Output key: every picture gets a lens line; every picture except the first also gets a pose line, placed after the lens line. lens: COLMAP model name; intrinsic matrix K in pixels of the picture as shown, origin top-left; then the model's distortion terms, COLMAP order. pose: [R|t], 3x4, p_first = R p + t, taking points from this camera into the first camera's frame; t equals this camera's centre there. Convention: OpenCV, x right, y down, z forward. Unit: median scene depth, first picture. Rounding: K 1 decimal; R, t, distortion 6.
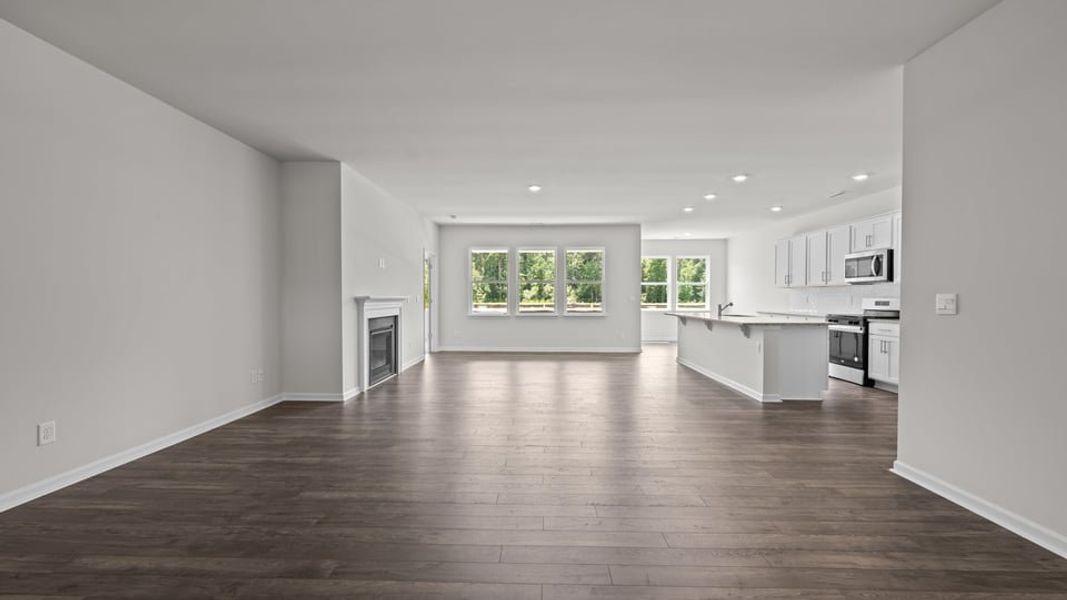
lens RADIAL K [[422.1, 0, 533.9], [0, 422.1, 301.1], [0, 0, 1]] dist [0.000023, -0.000064]
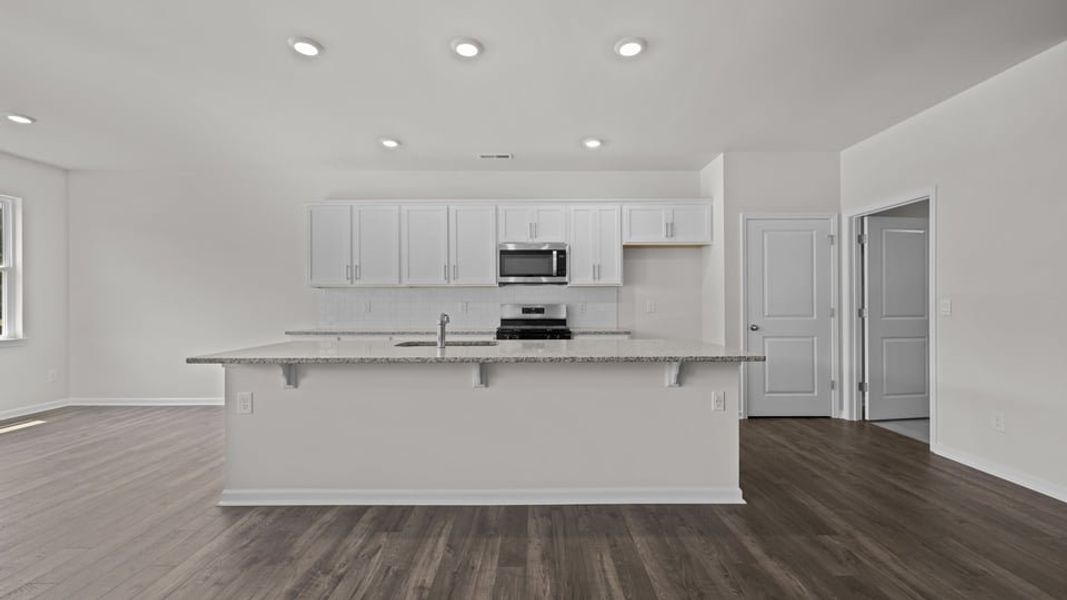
lens RADIAL K [[422.1, 0, 533.9], [0, 422.1, 301.1], [0, 0, 1]] dist [0.000023, -0.000064]
pose [[-0.027834, 0.005888, 0.999595, 0.014075], [0.011345, 0.999920, -0.005574, -0.006507], [-0.999548, 0.011185, -0.027898, 0.770526]]
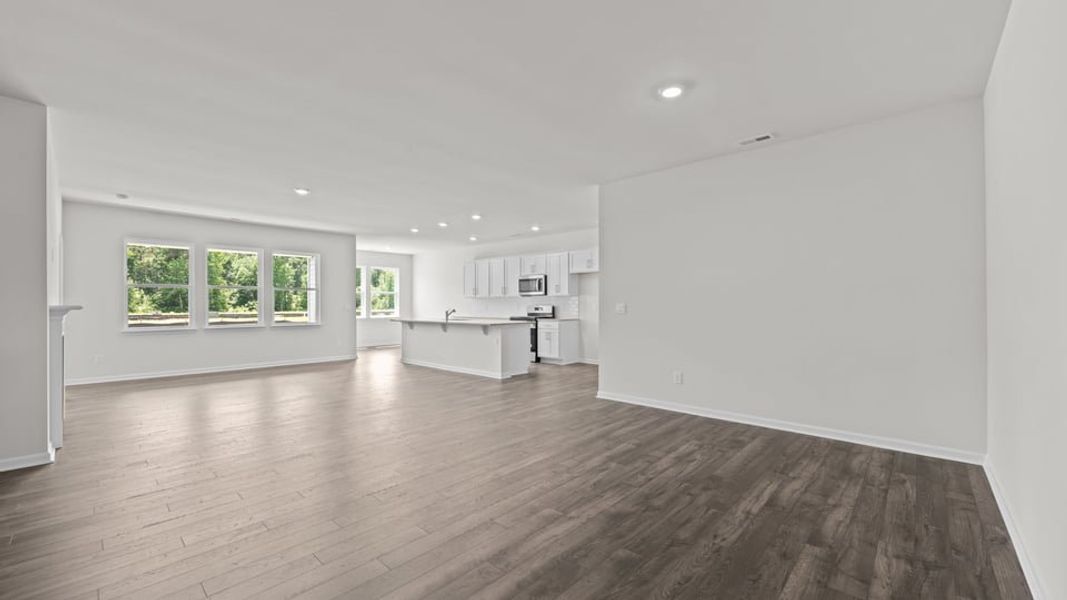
lens RADIAL K [[422.1, 0, 533.9], [0, 422.1, 301.1], [0, 0, 1]] dist [0.000023, -0.000064]
pose [[0.657605, 0.004302, 0.753351, -0.278562], [0.009222, 0.999863, -0.013760, -0.001573], [-0.753307, 0.015996, 0.657475, -0.013611]]
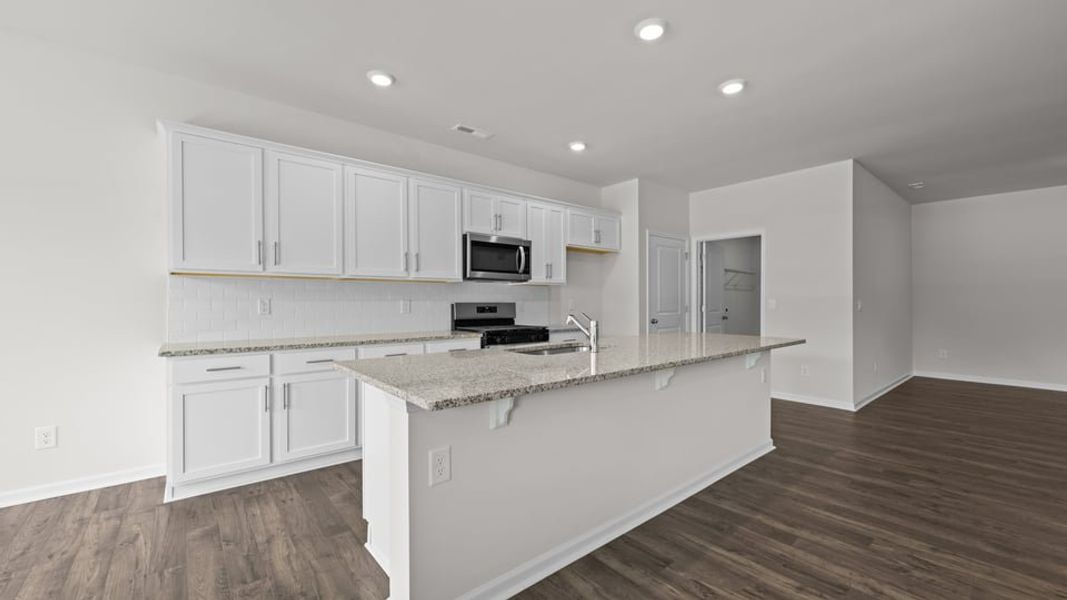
lens RADIAL K [[422.1, 0, 533.9], [0, 422.1, 301.1], [0, 0, 1]] dist [0.000023, -0.000064]
pose [[-0.661750, 0.000625, 0.749725, 0.165823], [0.006487, 0.999967, 0.004891, -0.009647], [-0.749697, 0.008100, -0.661732, 1.075190]]
